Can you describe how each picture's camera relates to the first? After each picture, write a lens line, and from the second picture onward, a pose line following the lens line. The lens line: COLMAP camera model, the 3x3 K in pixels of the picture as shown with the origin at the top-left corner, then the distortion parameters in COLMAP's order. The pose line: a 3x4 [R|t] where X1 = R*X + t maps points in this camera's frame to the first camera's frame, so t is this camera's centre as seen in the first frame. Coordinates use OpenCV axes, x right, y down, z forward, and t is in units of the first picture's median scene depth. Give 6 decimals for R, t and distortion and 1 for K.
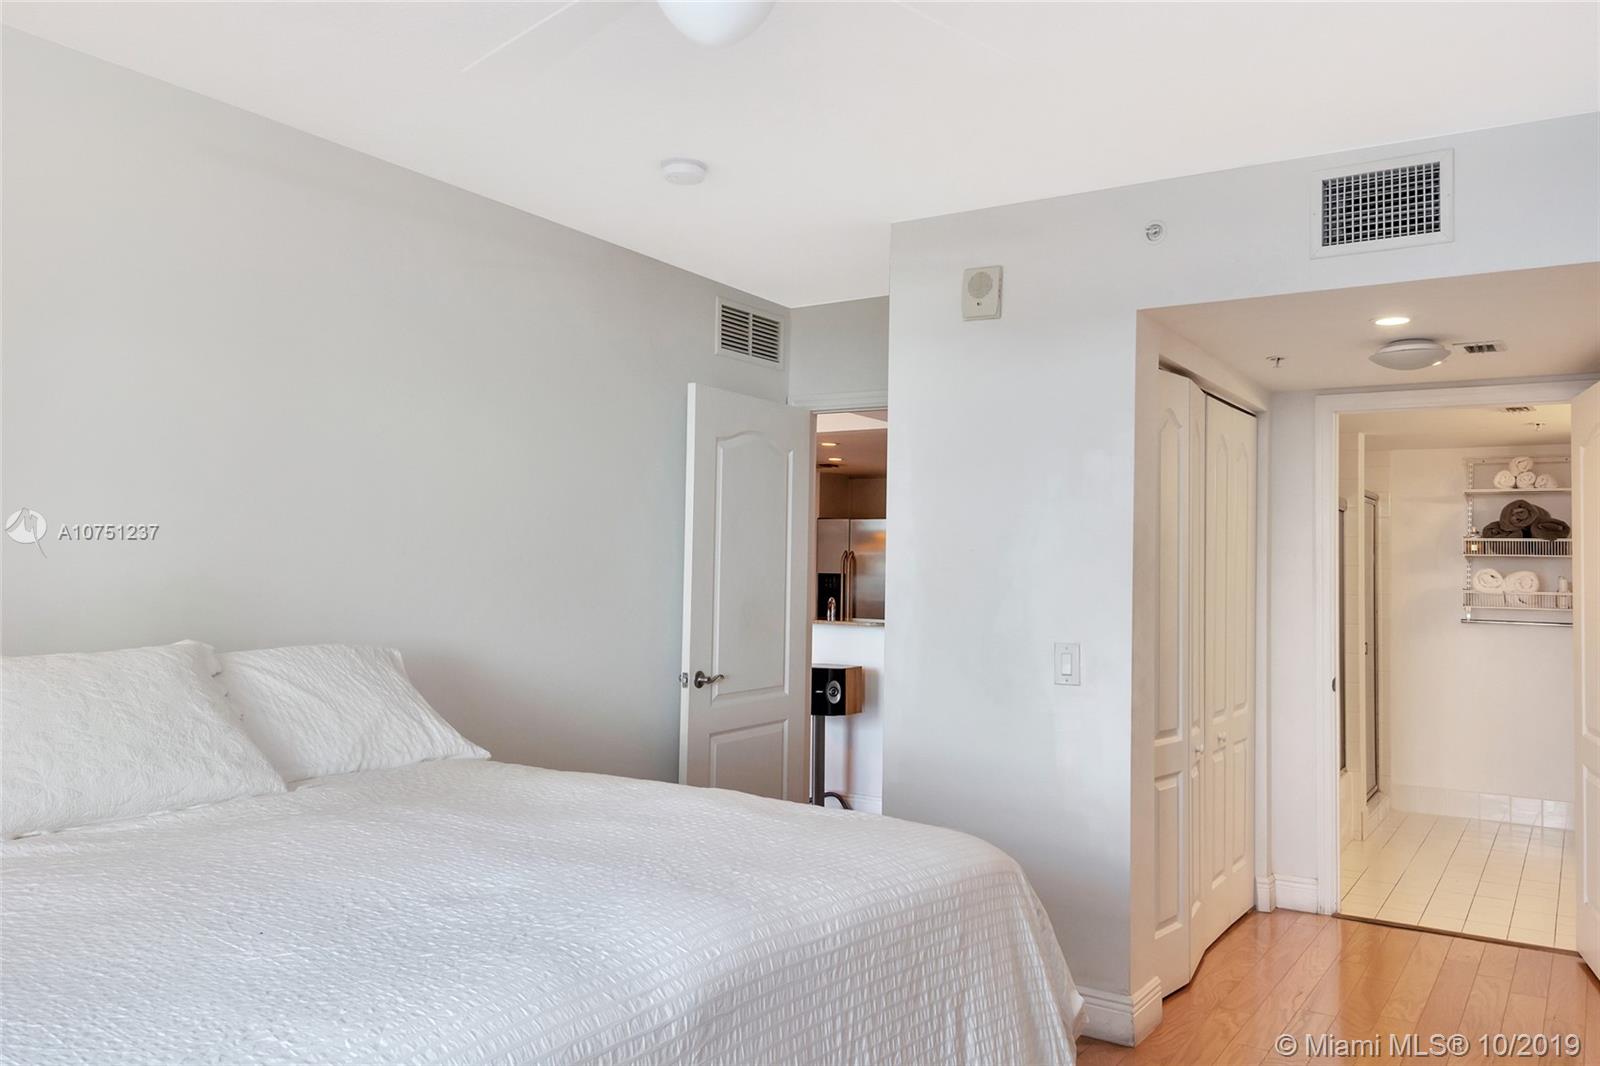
lens RADIAL K [[1207.8, 0, 800.0], [0, 1207.8, 533.0], [0, 0, 1]] dist [0.004904, 0.003499]
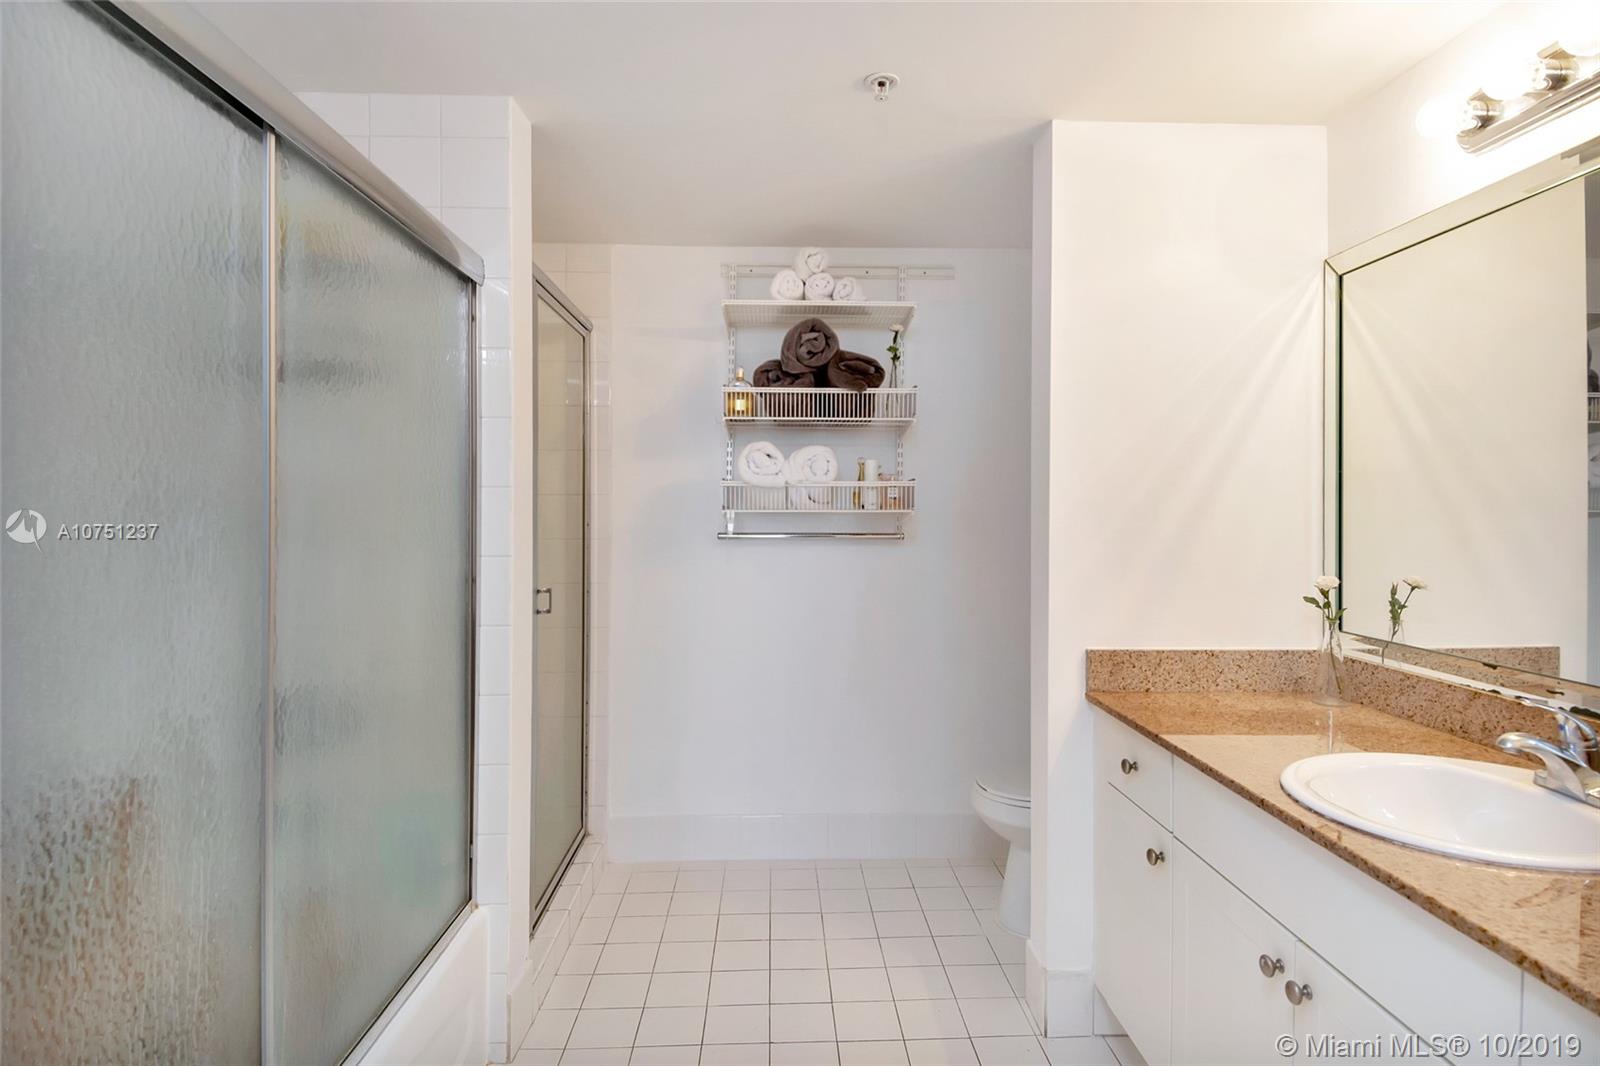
lens RADIAL K [[842.2, 0, 799.2], [0, 842.2, 472.5], [0, 0, 1]] dist [0.001071, 0.000042]
pose [[0.807355, -0.006694, 0.590027, 0.354590], [-0.007911, 0.999723, 0.022167, 0.035198], [-0.590012, -0.022564, 0.807079, 0.678878]]
